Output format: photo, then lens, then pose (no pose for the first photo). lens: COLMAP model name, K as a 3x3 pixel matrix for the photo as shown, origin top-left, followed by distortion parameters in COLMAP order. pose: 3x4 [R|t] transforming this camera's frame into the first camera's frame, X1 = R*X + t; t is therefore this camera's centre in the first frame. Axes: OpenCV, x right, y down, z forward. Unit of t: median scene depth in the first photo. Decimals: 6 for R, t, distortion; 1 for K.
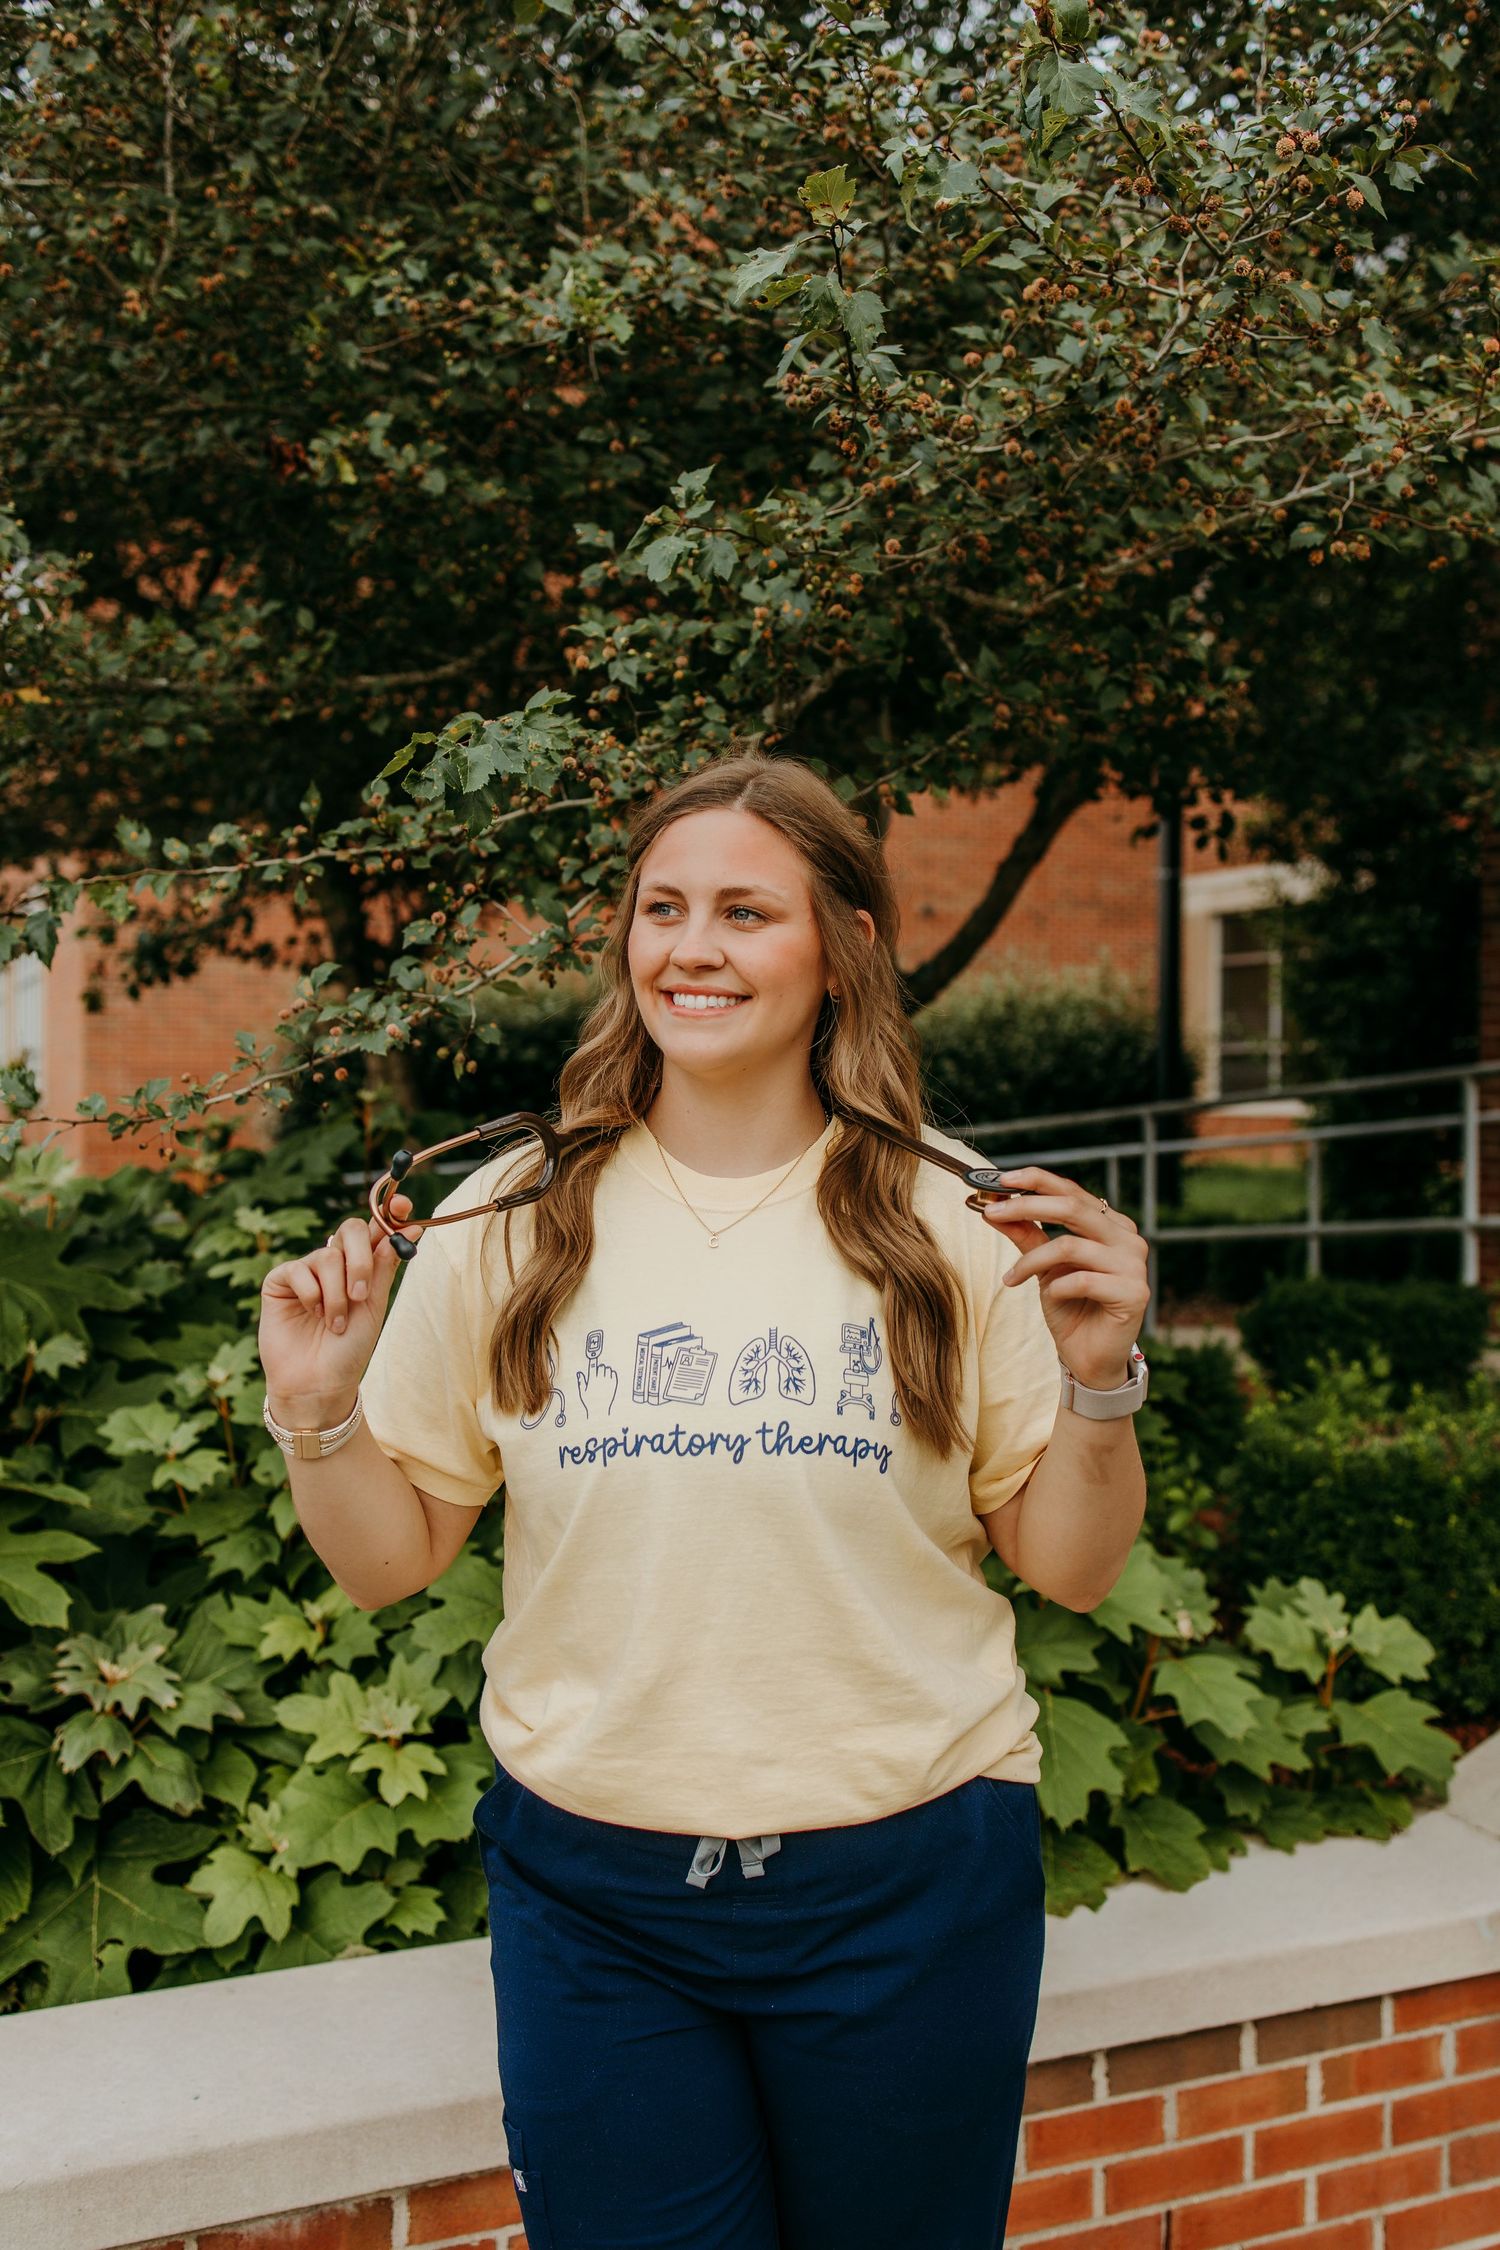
lens RADIAL K [[2299.7, 0, 782.1], [0, 2299.7, 1125.1], [0, 0, 1]] dist [0.028715, -0.020082]
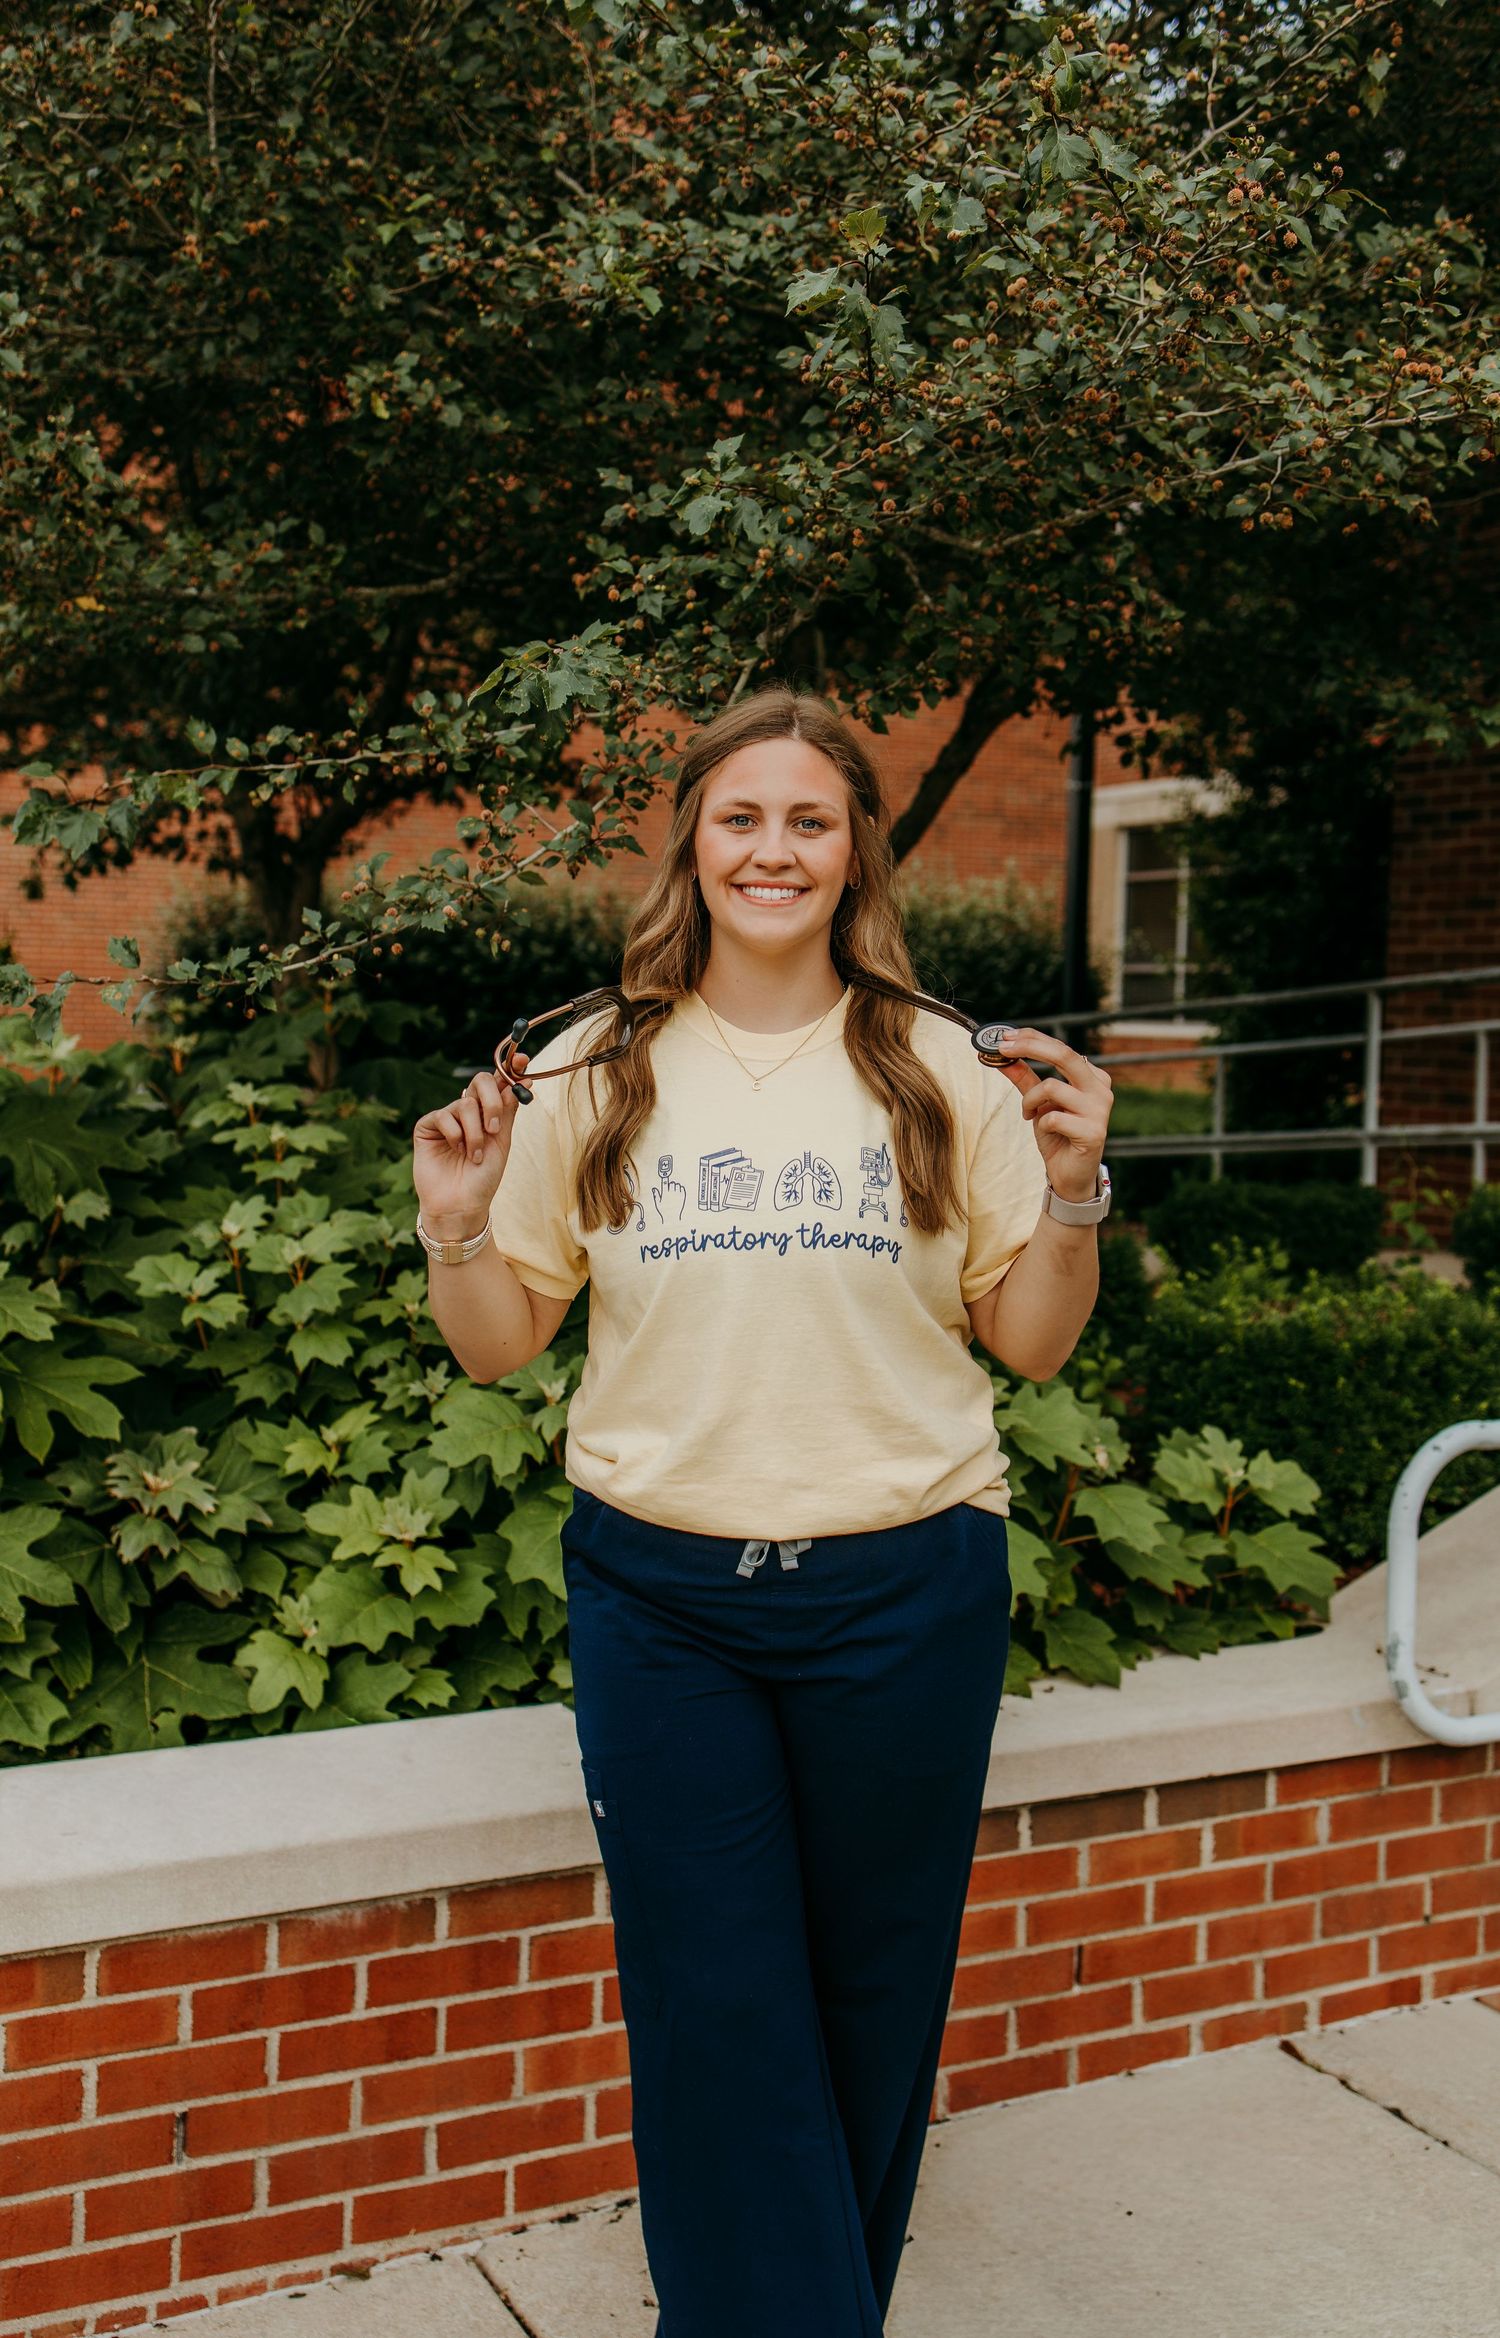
lens RADIAL K [[2459.7, 0, 742.8], [0, 2459.7, 1151.2], [0, 0, 1]] dist [0.055363, 0.027164]
pose [[0.999113, 0.017210, 0.038430, -0.053361], [-0.018833, 0.998928, 0.042284, 0.019562], [-0.037661, -0.042970, 0.998366, -0.205302]]
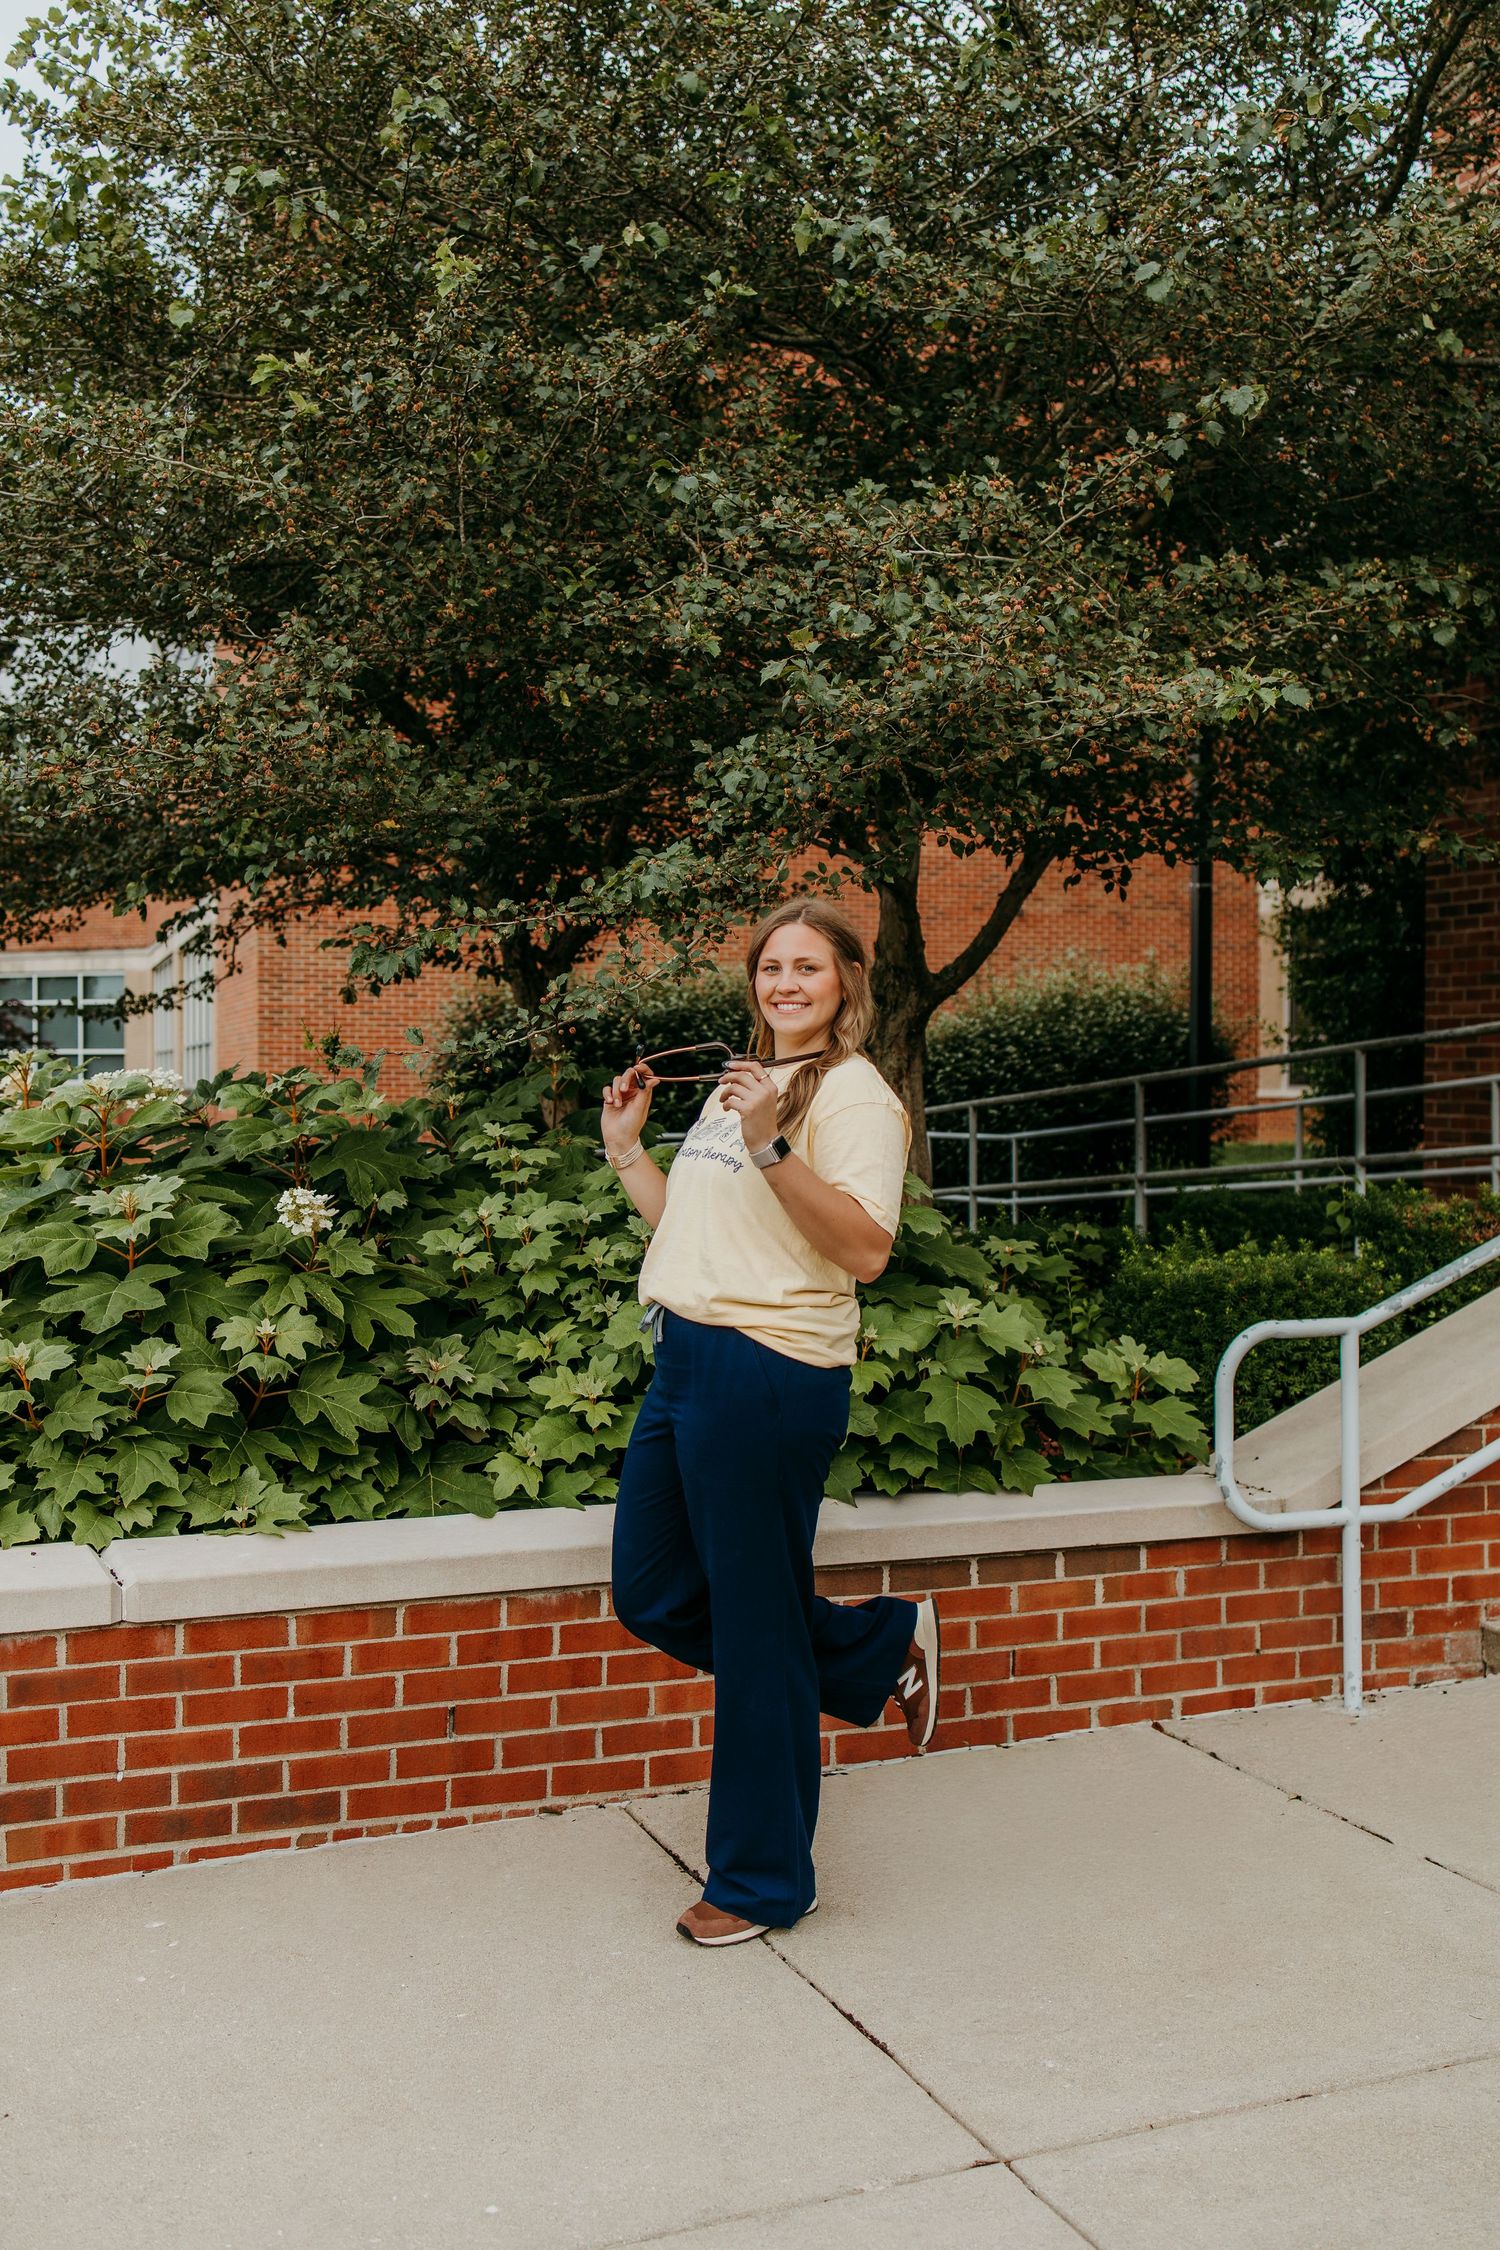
lens RADIAL K [[2330.3, 0, 786.1], [0, 2330.3, 1134.7], [0, 0, 1]] dist [0.260346, -0.001468]
pose [[0.998729, 0.000528, -0.050402, 0.075896], [-0.000274, 0.999987, 0.005041, 0.047176], [0.050404, -0.005021, 0.998716, -0.822878]]
